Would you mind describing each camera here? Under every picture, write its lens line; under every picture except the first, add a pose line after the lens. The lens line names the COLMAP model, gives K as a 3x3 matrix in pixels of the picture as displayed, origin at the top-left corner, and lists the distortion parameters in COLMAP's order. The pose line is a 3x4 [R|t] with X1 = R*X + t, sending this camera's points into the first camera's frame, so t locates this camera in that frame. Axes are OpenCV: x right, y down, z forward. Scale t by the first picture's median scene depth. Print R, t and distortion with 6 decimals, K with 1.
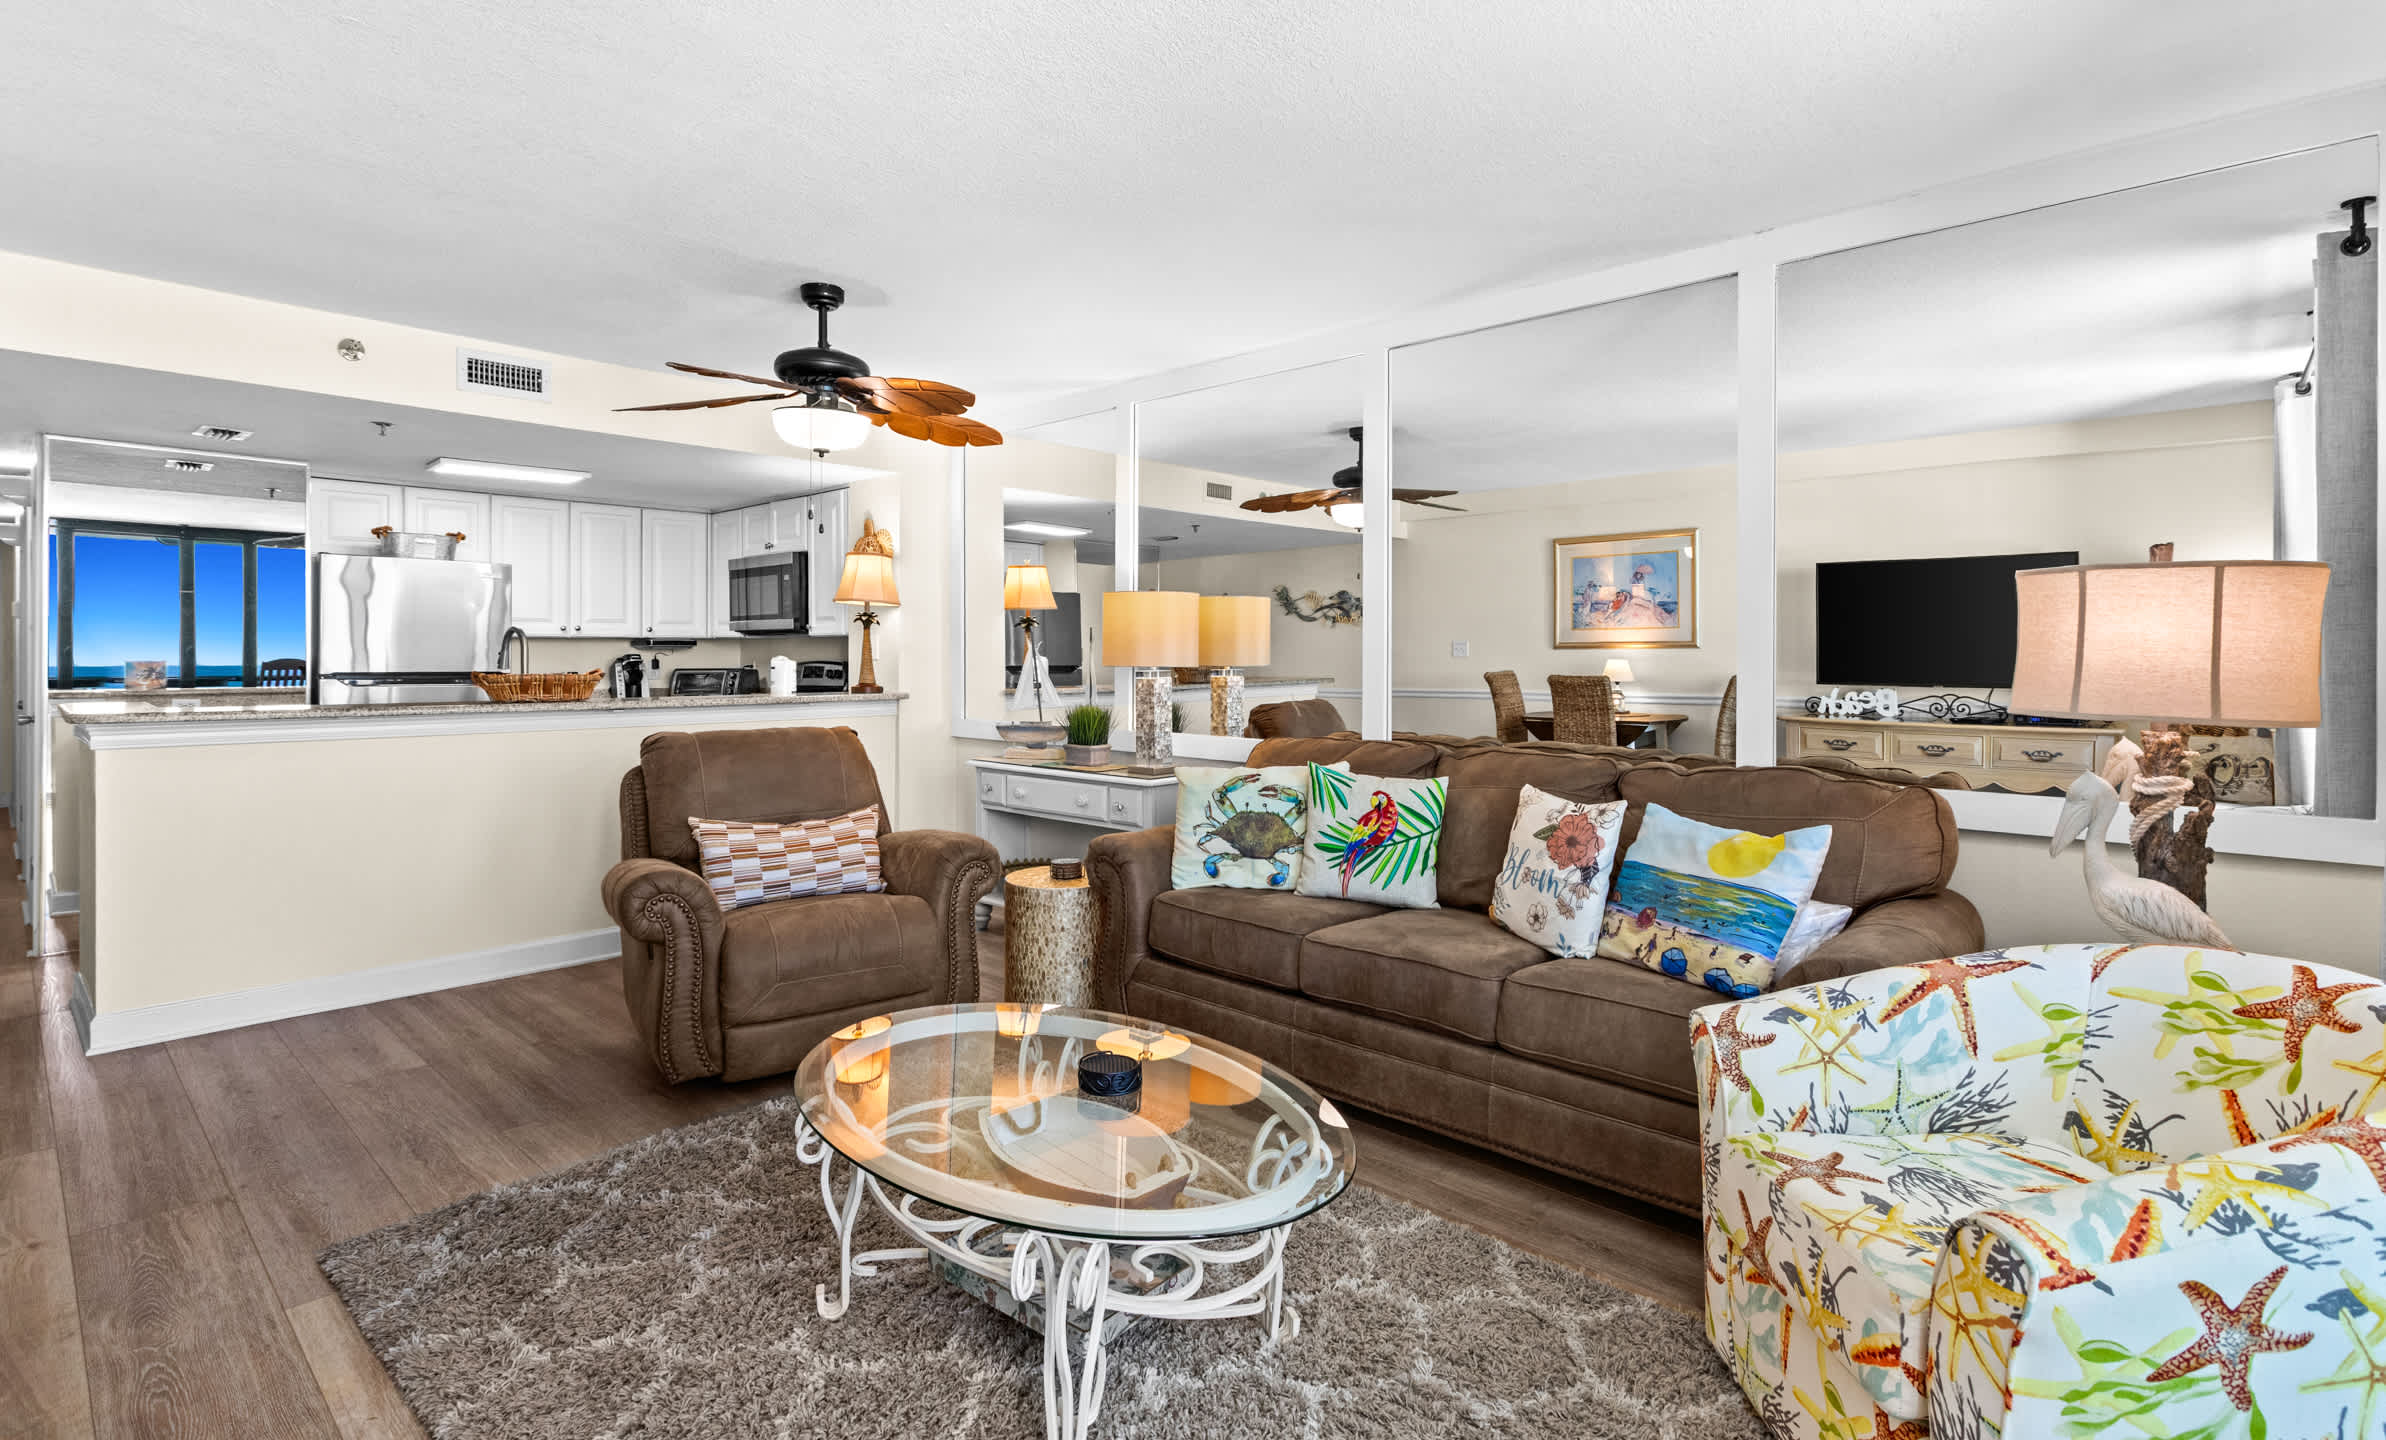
lens RADIAL K [[1133.1, 0, 1210.4], [0, 1133.1, 658.2], [0, 0, 1]] dist [0.002400, -0.000012]
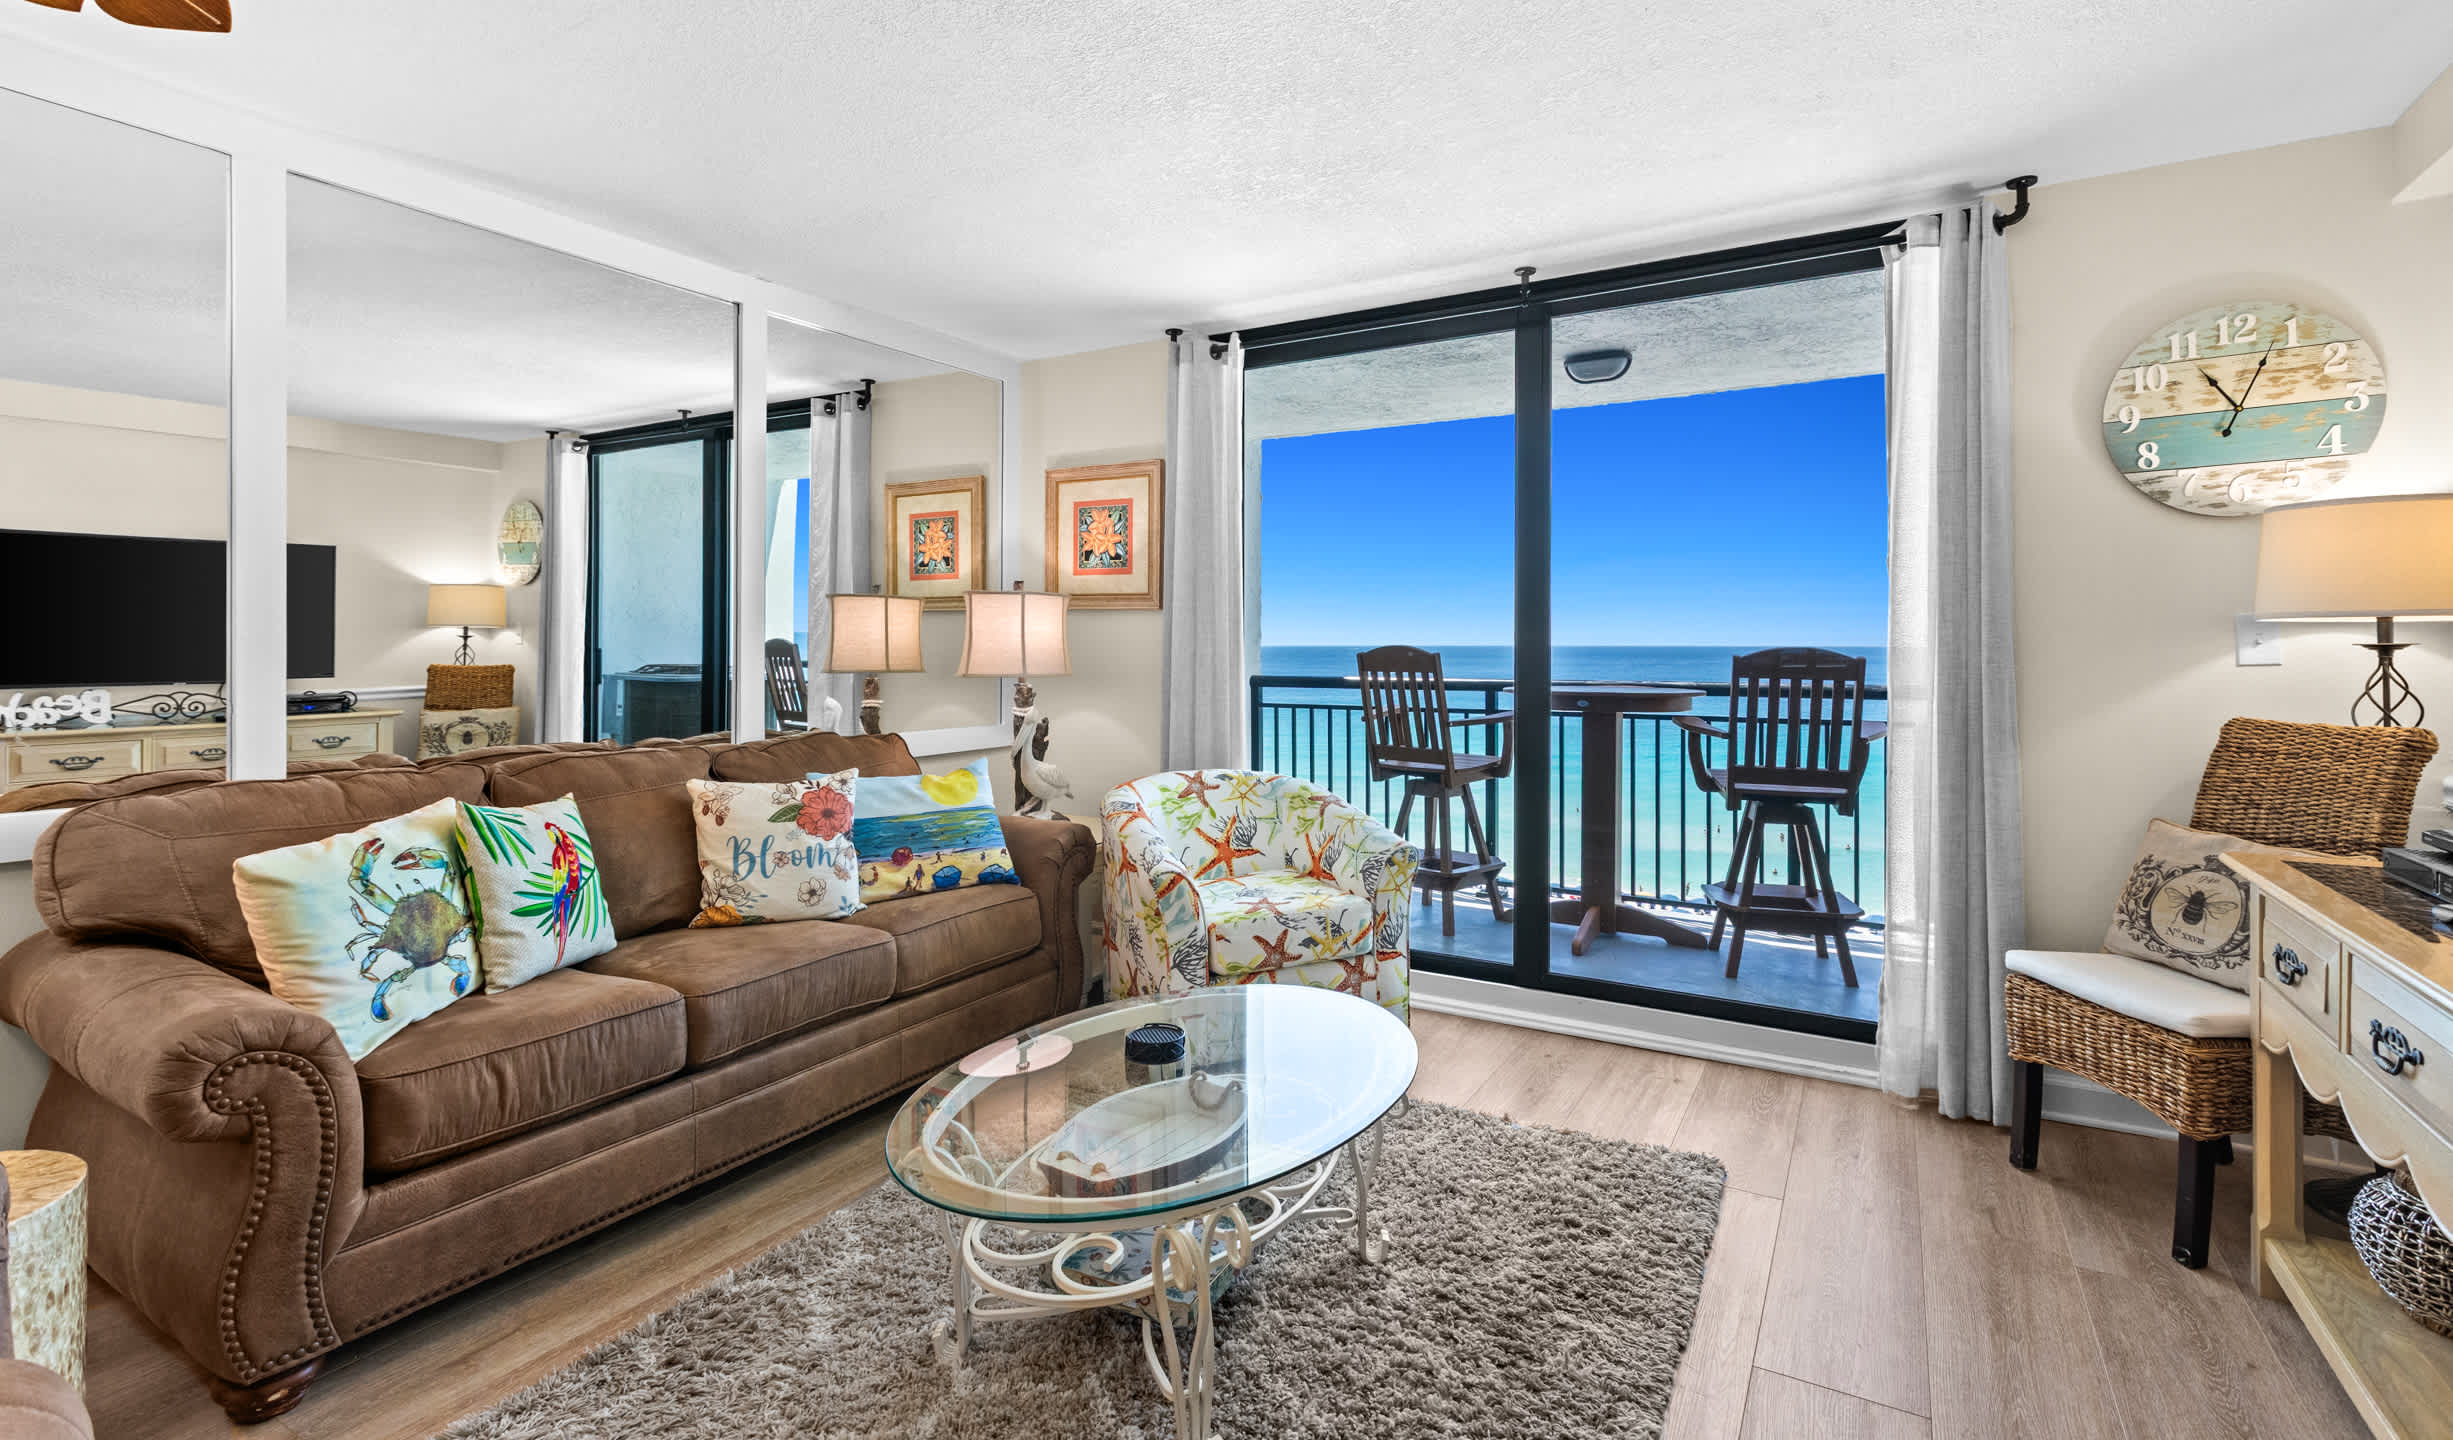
lens RADIAL K [[1117.7, 0, 1211.2], [0, 1117.7, 650.7], [0, 0, 1]] dist [-0.001827, -0.000582]
pose [[-0.201614, -0.006621, 0.979443, -0.637751], [0.008898, 0.999924, 0.008591, -0.002337], [-0.979425, 0.010447, -0.201540, 0.661820]]
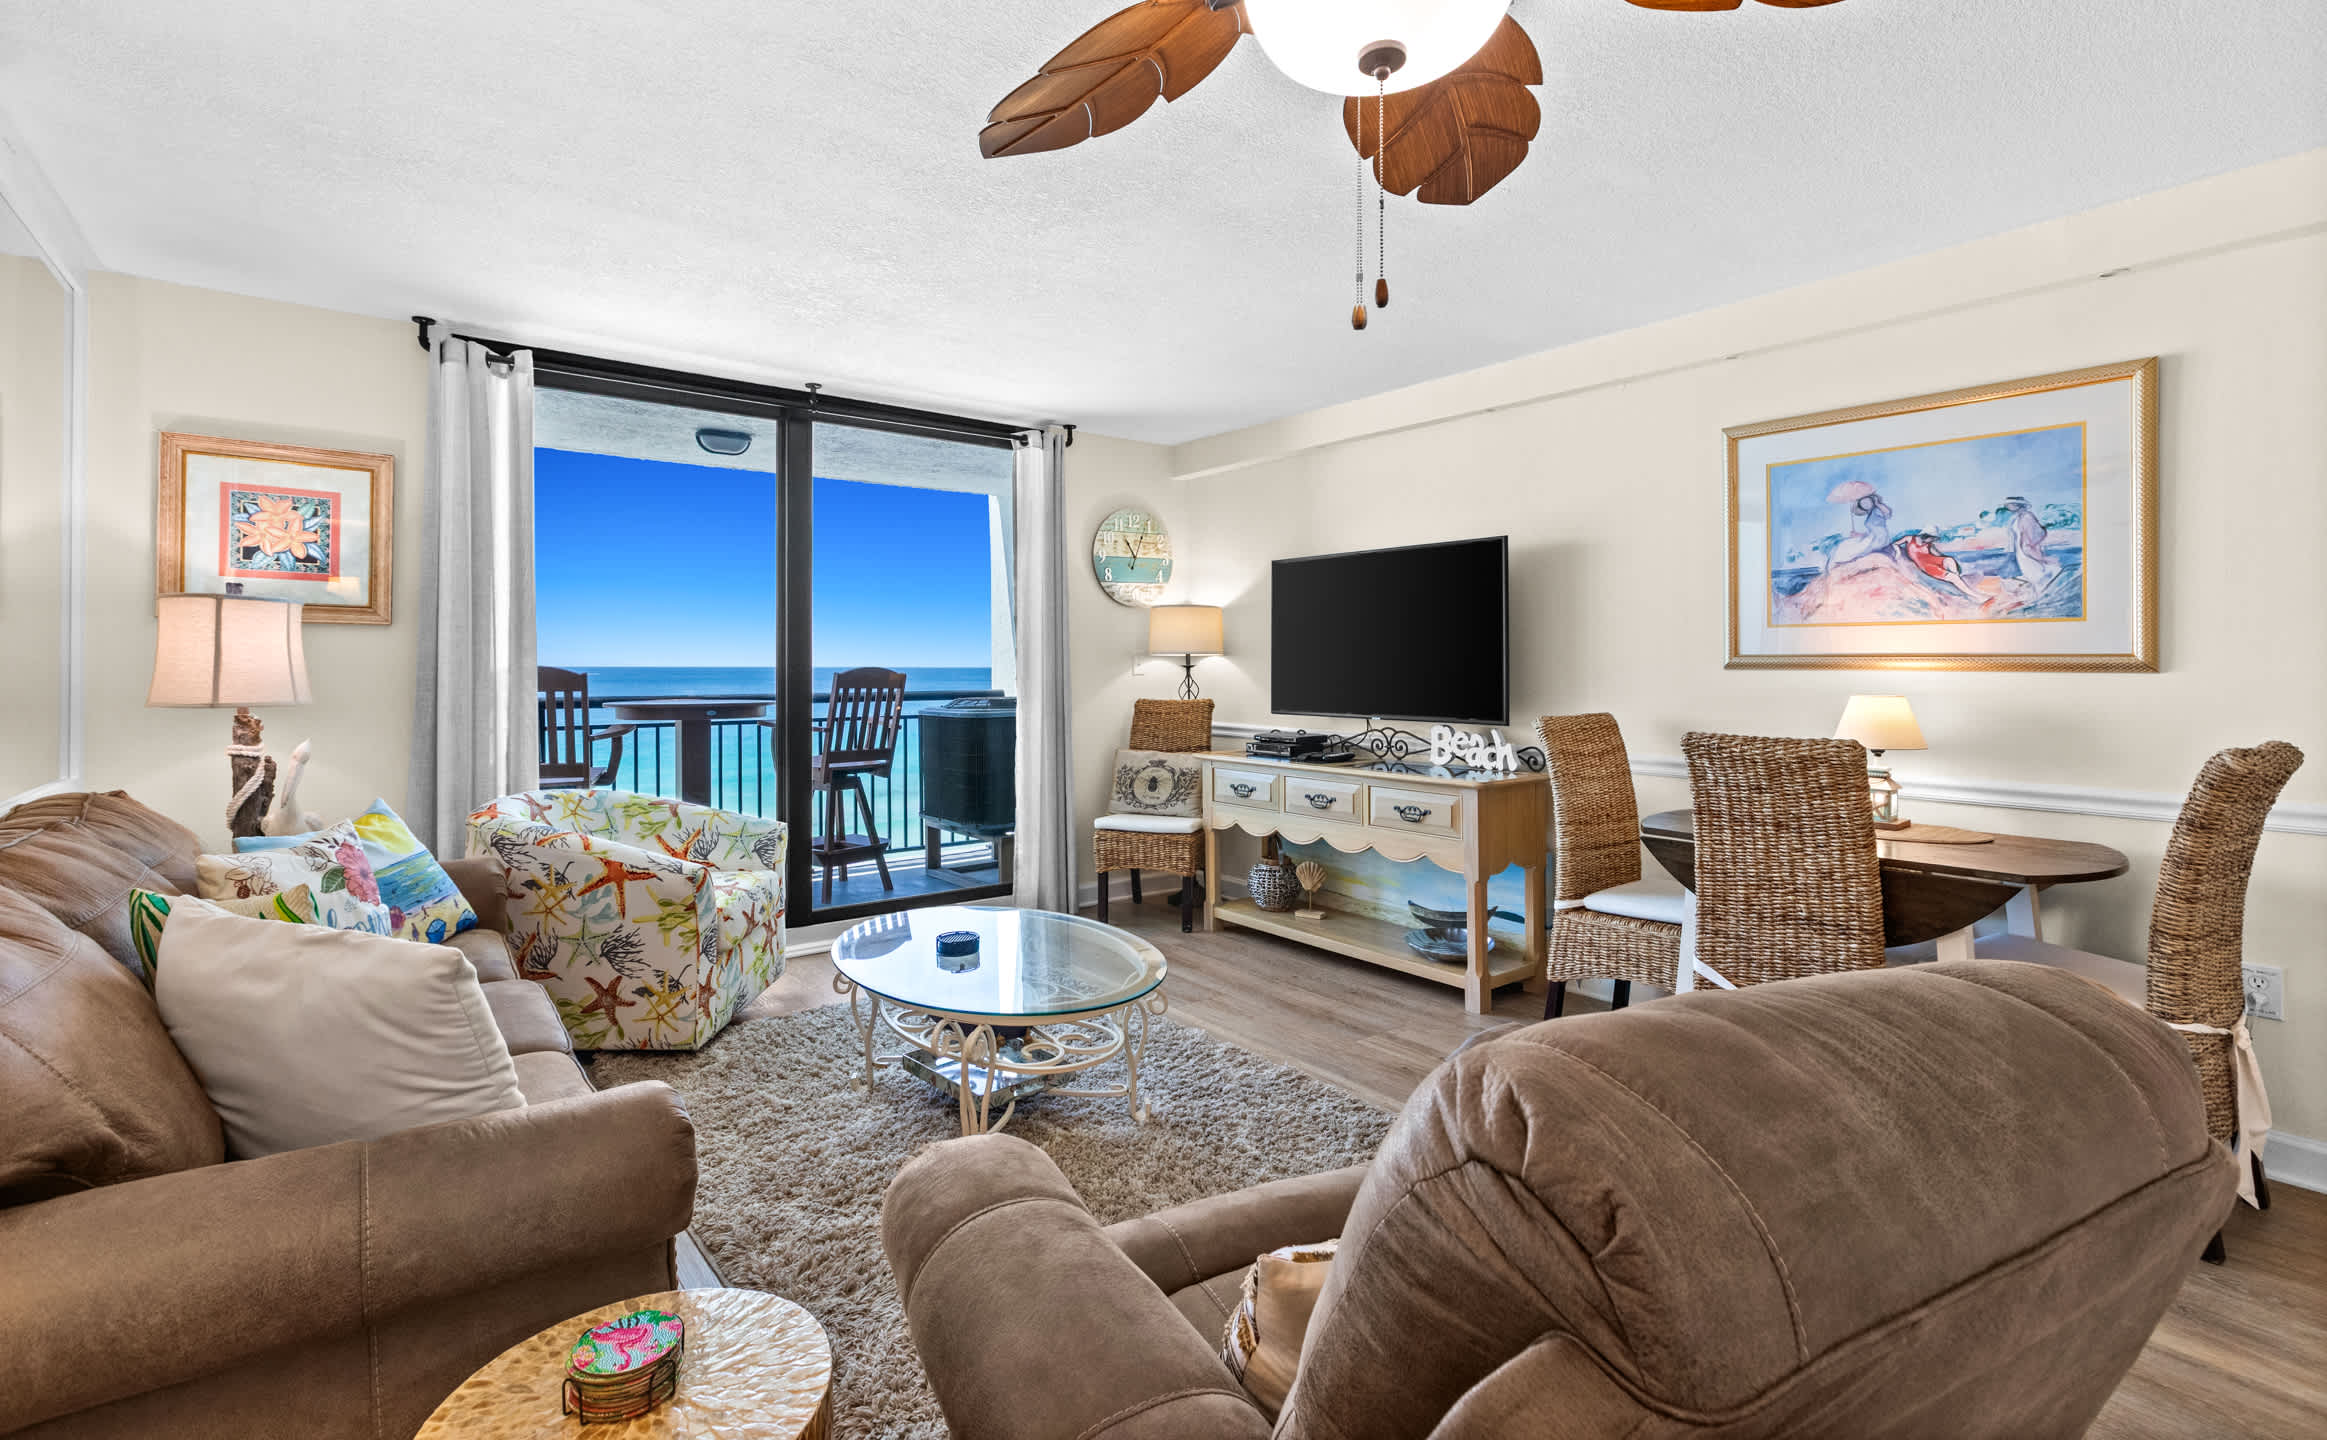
lens RADIAL K [[1037.6, 0, 1171.0], [0, 1037.6, 666.7], [0, 0, 1]] dist [0.013553, -0.004007]
pose [[-0.987015, -0.002717, 0.160604, -0.341093], [-0.001043, 0.999944, 0.010507, -0.008293], [-0.160623, 0.010203, -0.986963, 1.326291]]
